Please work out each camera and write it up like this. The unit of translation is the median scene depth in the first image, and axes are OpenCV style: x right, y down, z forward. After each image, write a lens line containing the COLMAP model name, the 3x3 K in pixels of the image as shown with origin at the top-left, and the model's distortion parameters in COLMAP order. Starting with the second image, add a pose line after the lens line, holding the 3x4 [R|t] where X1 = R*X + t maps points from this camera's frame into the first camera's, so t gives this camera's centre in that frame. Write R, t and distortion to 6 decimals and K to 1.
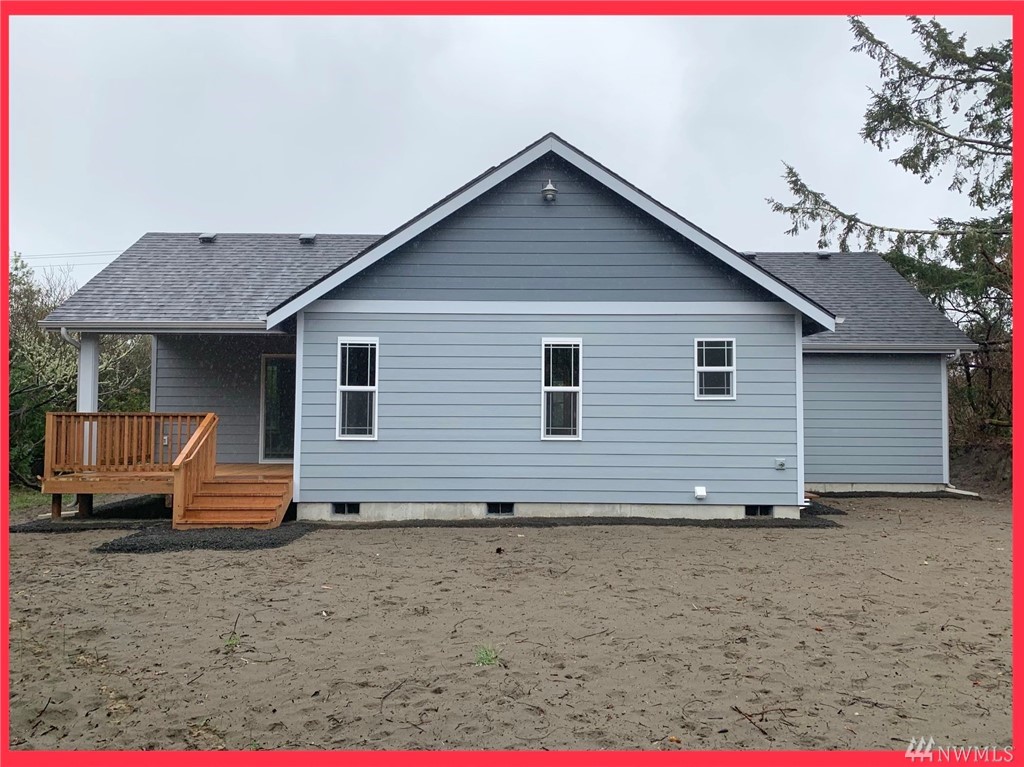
lens RADIAL K [[790.2, 0, 514.9], [0, 790.2, 378.7], [0, 0, 1]] dist [0.034815, -0.041995]
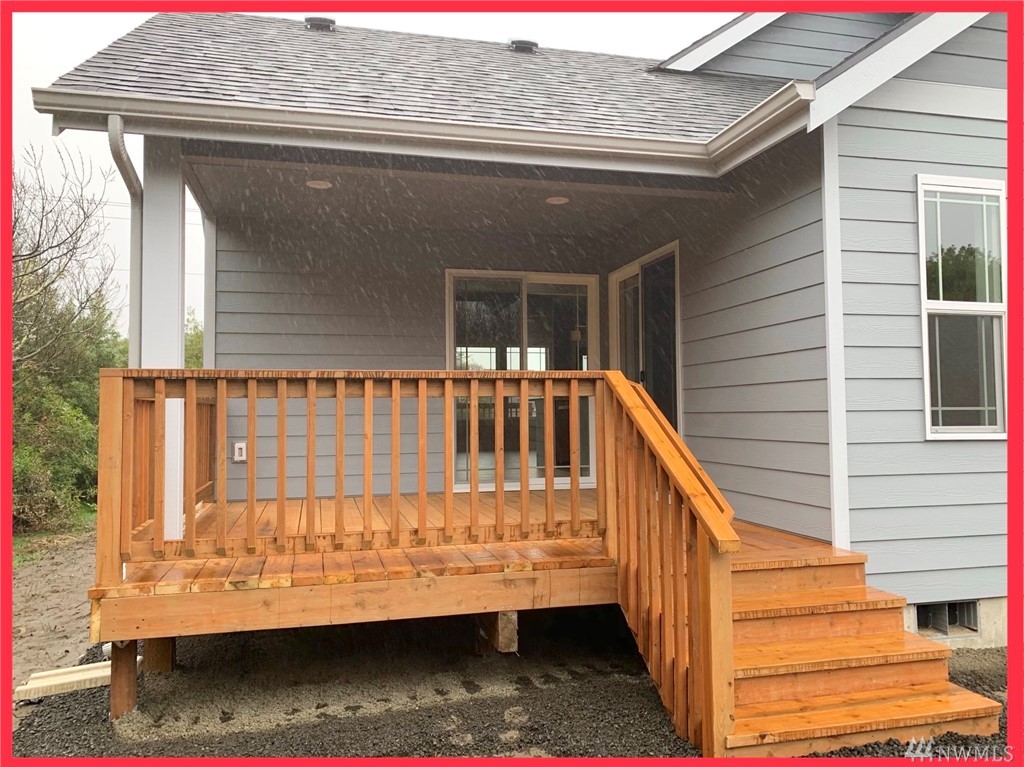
lens RADIAL K [[790.2, 0, 514.9], [0, 790.2, 378.7], [0, 0, 1]] dist [0.034815, -0.041995]
pose [[0.960322, -0.000132, 0.278893, -0.524312], [-0.007539, 0.999622, 0.026432, 0.038757], [-0.278791, -0.027486, 0.959958, 0.680133]]
